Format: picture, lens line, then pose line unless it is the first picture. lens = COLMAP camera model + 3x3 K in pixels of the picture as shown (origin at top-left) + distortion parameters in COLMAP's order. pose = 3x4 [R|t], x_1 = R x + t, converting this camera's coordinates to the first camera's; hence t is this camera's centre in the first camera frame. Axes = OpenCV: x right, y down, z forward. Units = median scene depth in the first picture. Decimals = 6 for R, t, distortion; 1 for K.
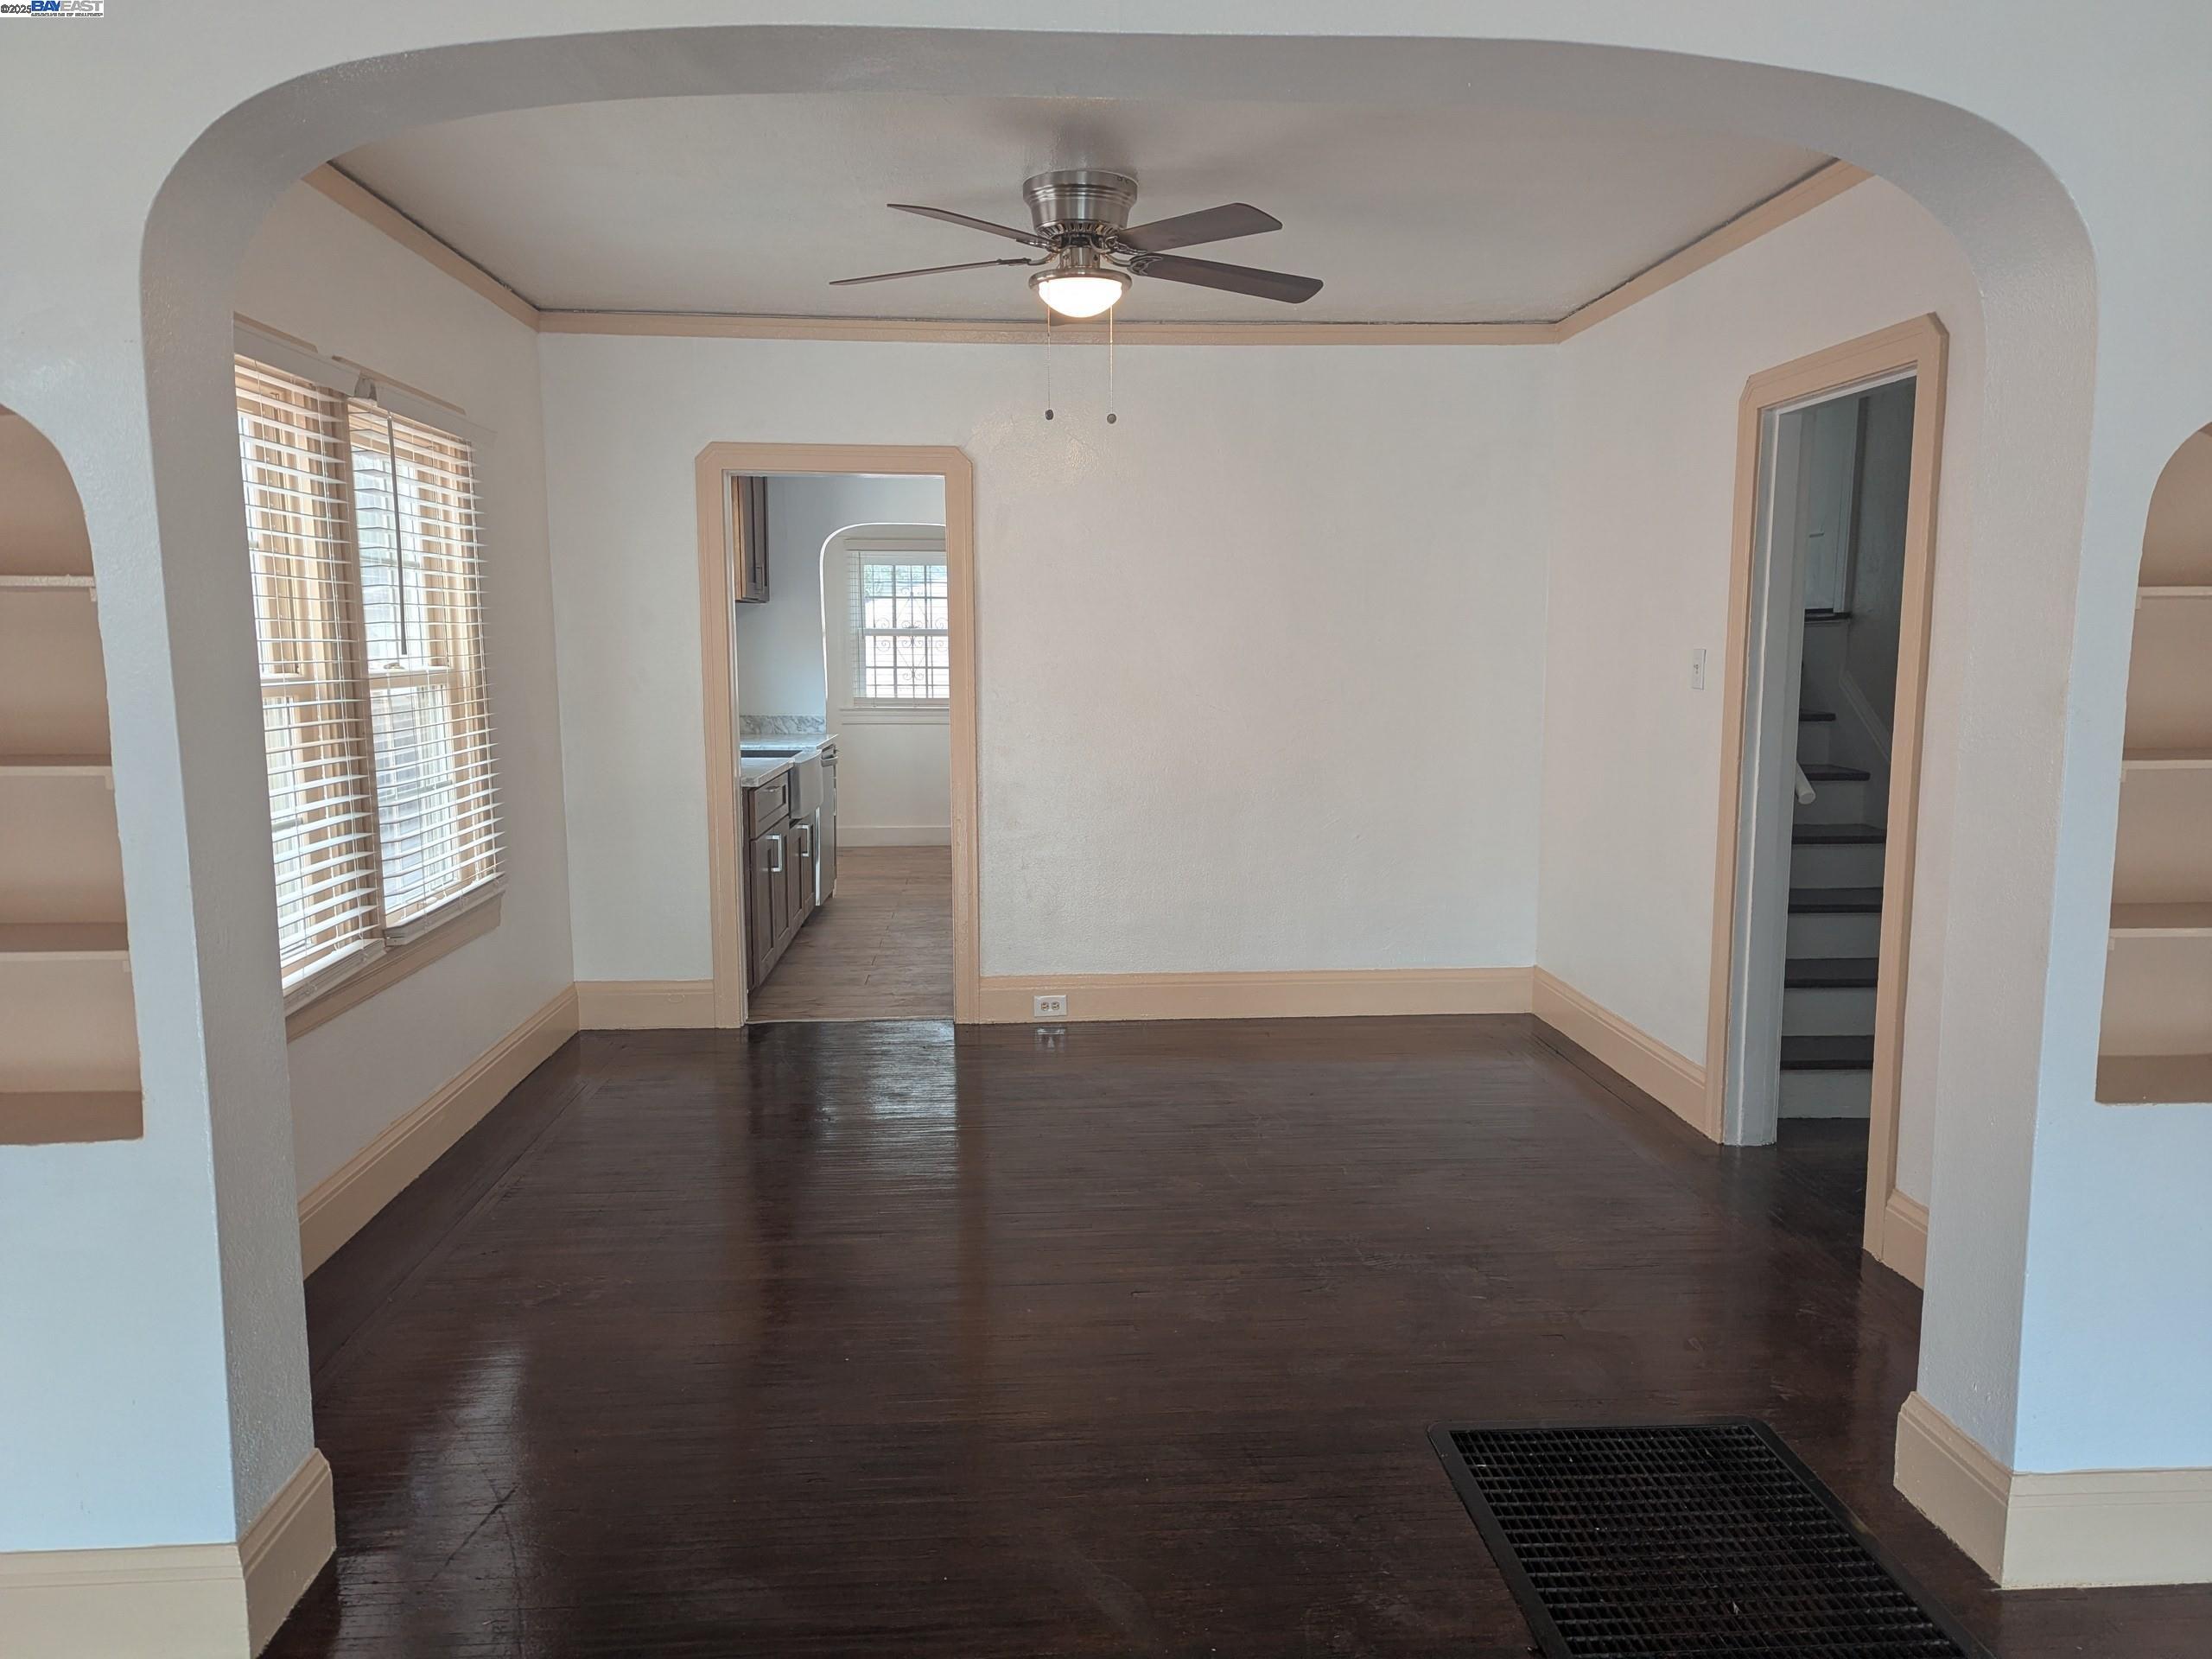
lens RADIAL K [[1557.8, 0, 1106.0], [0, 1557.8, 838.4], [0, 0, 1]] dist [0.067249, -0.071570]
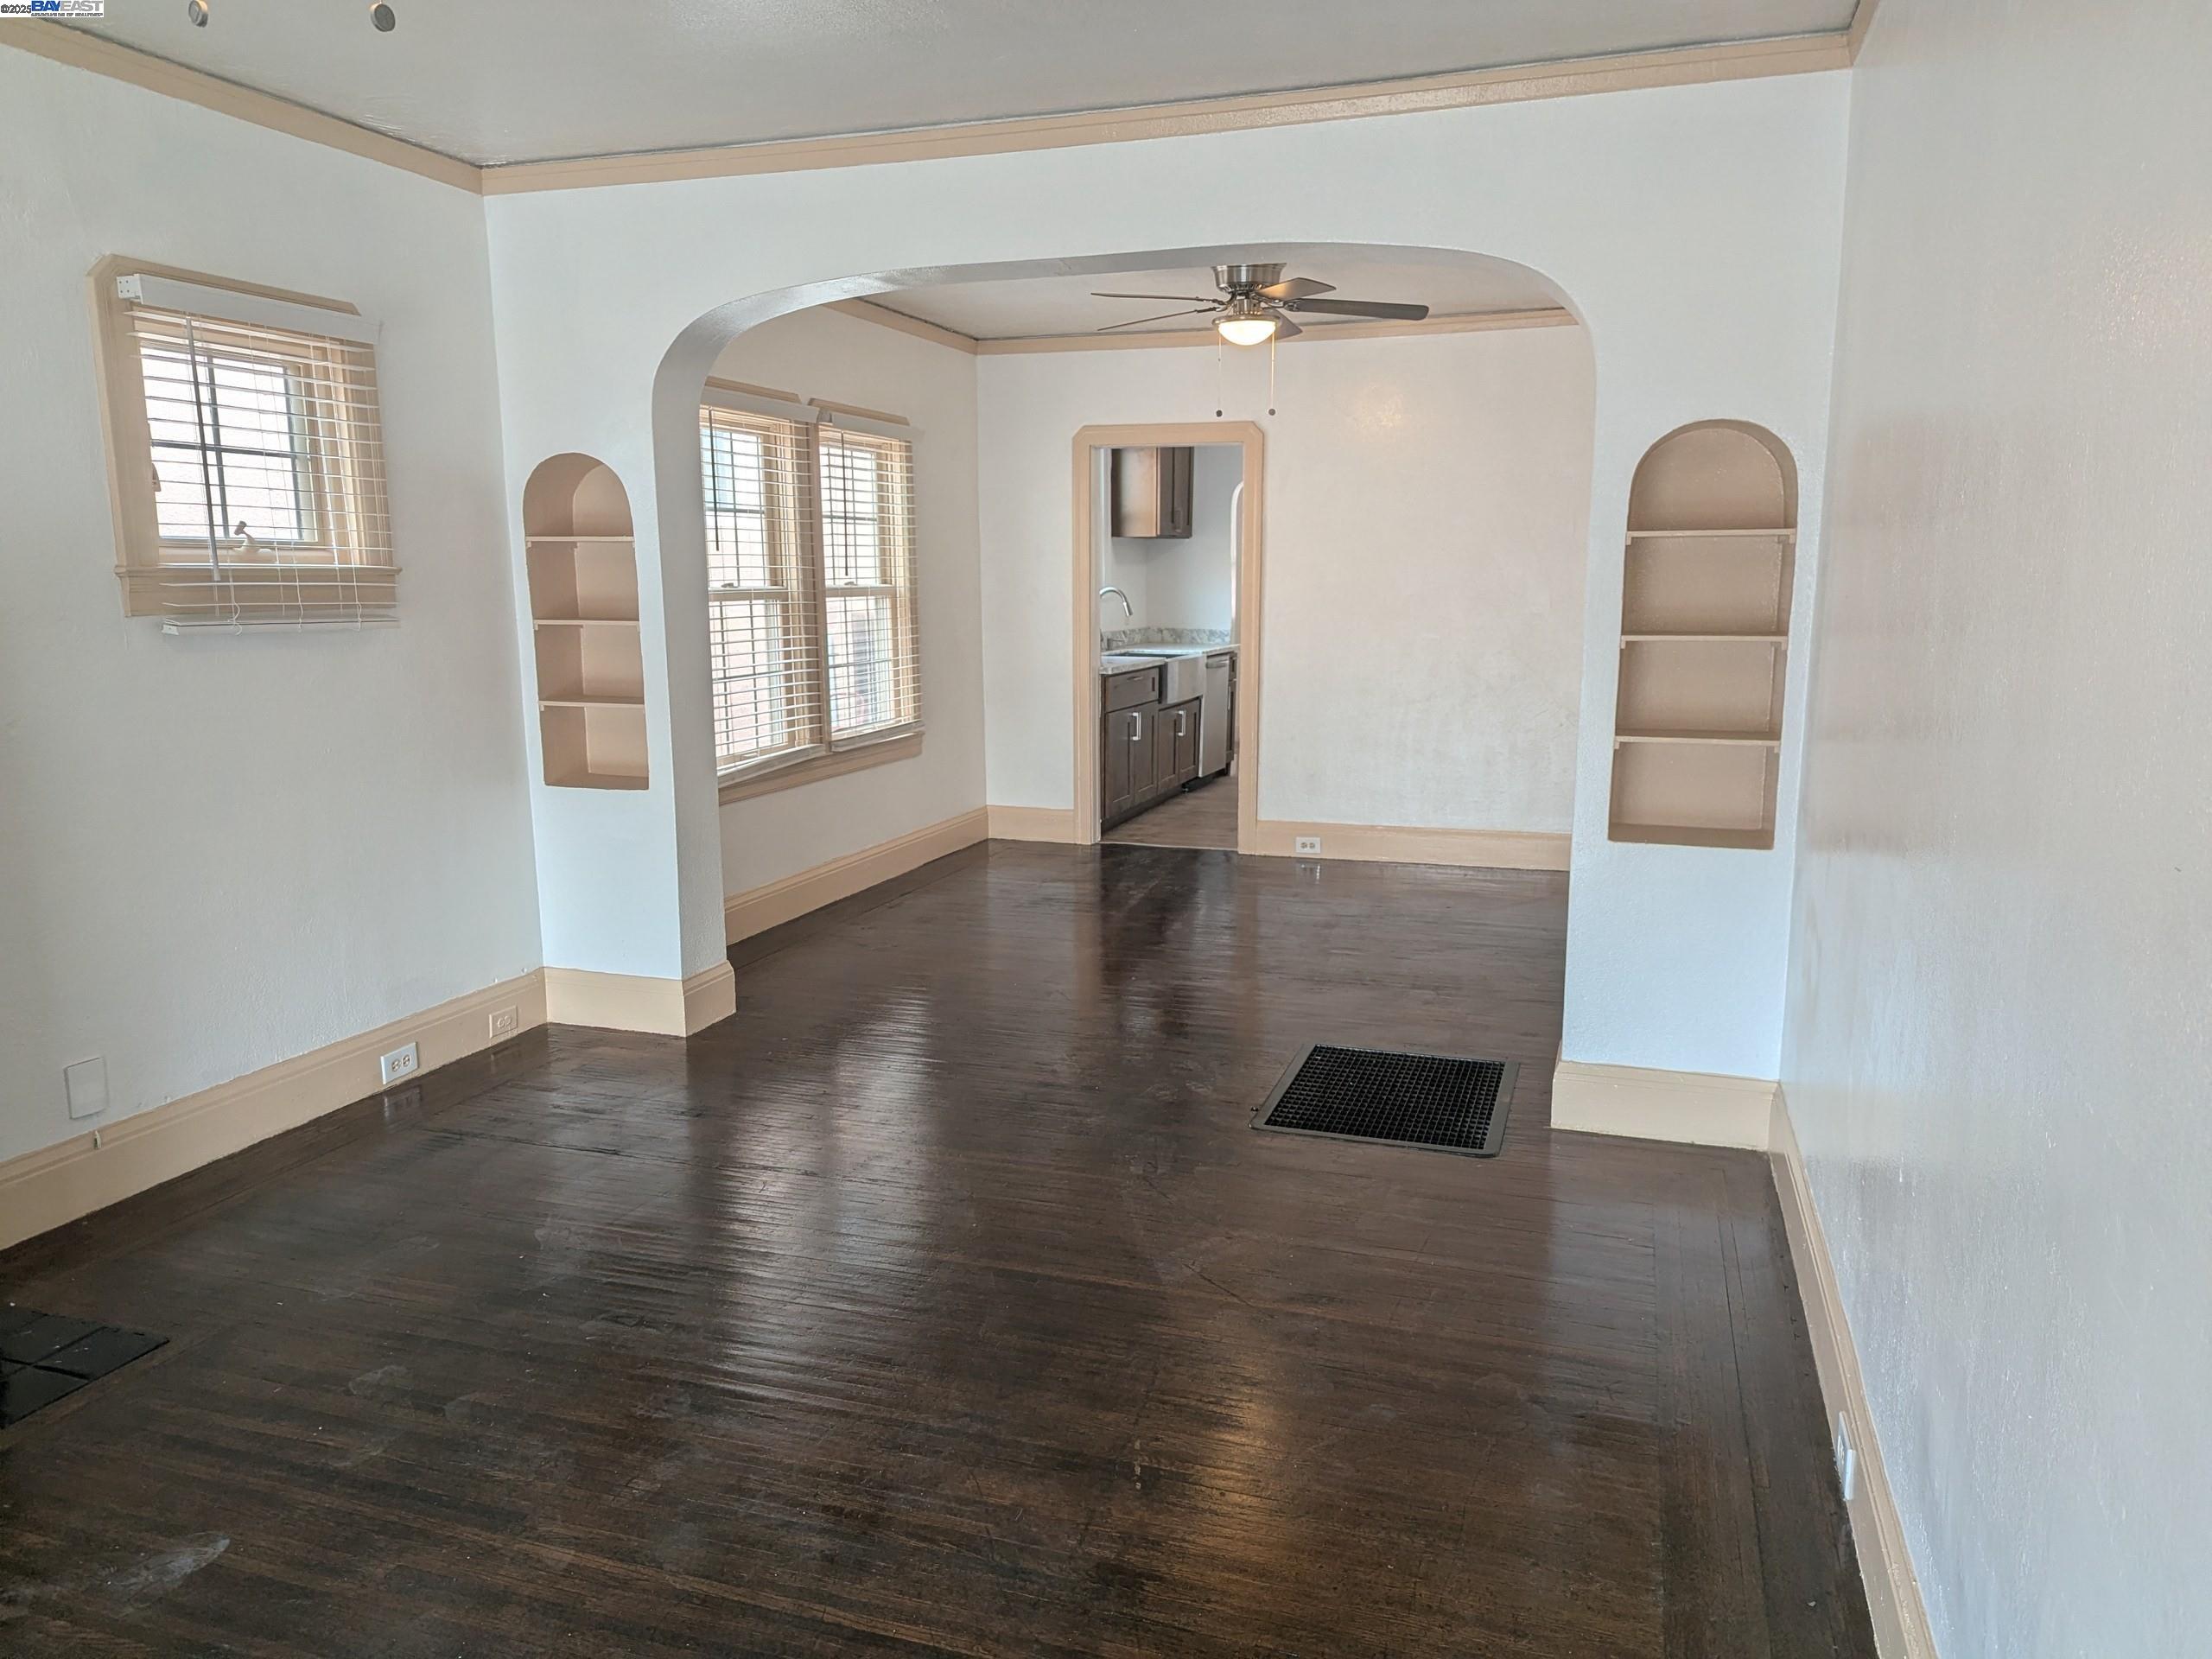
lens RADIAL K [[1557.8, 0, 1106.0], [0, 1557.8, 838.4], [0, 0, 1]] dist [0.067249, -0.071570]
pose [[0.926454, 0.063855, -0.370953, 0.312920], [-0.047691, 0.997476, 0.052595, 0.042696], [0.373375, -0.031036, 0.927161, -0.310964]]
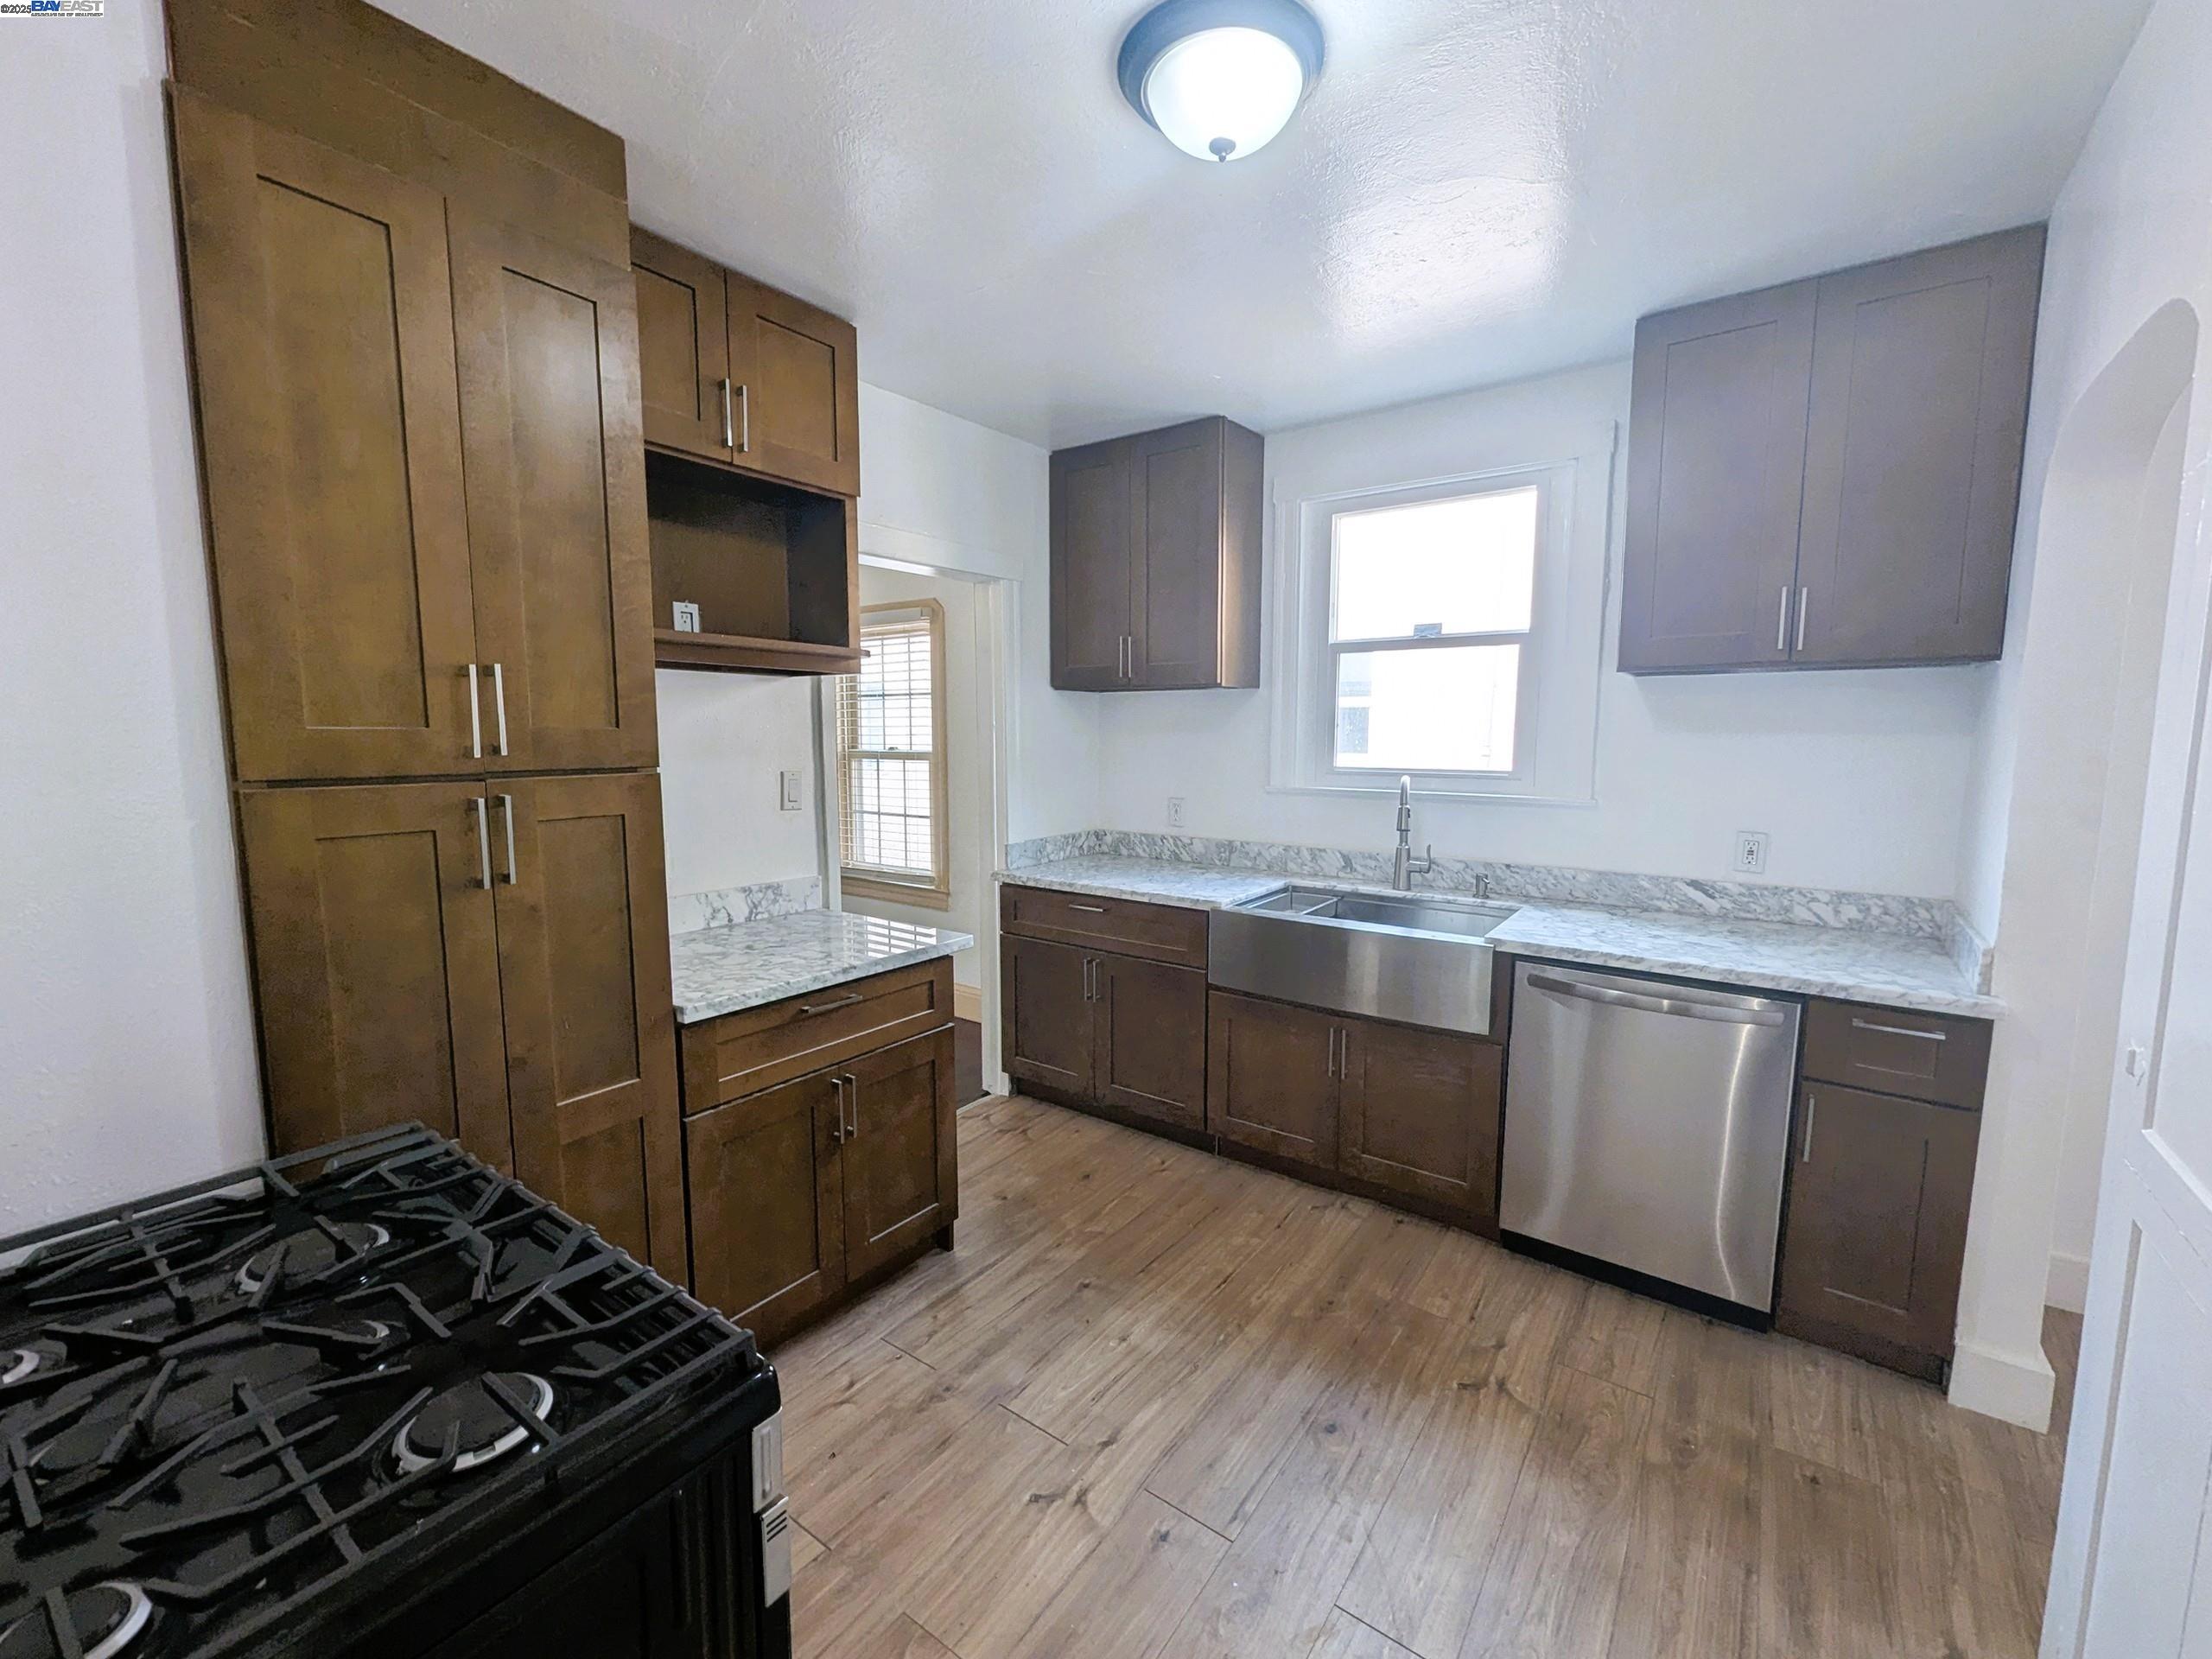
lens RADIAL K [[911.3, 0, 1106.0], [0, 911.3, 829.5], [0, 0, 1]] dist [0.000633, -0.000080]
pose [[-0.646328, 0.080715, -0.758778, 0.187407], [-0.100600, 0.976697, 0.189587, -0.193471], [0.756399, 0.198869, -0.623147, 1.474739]]
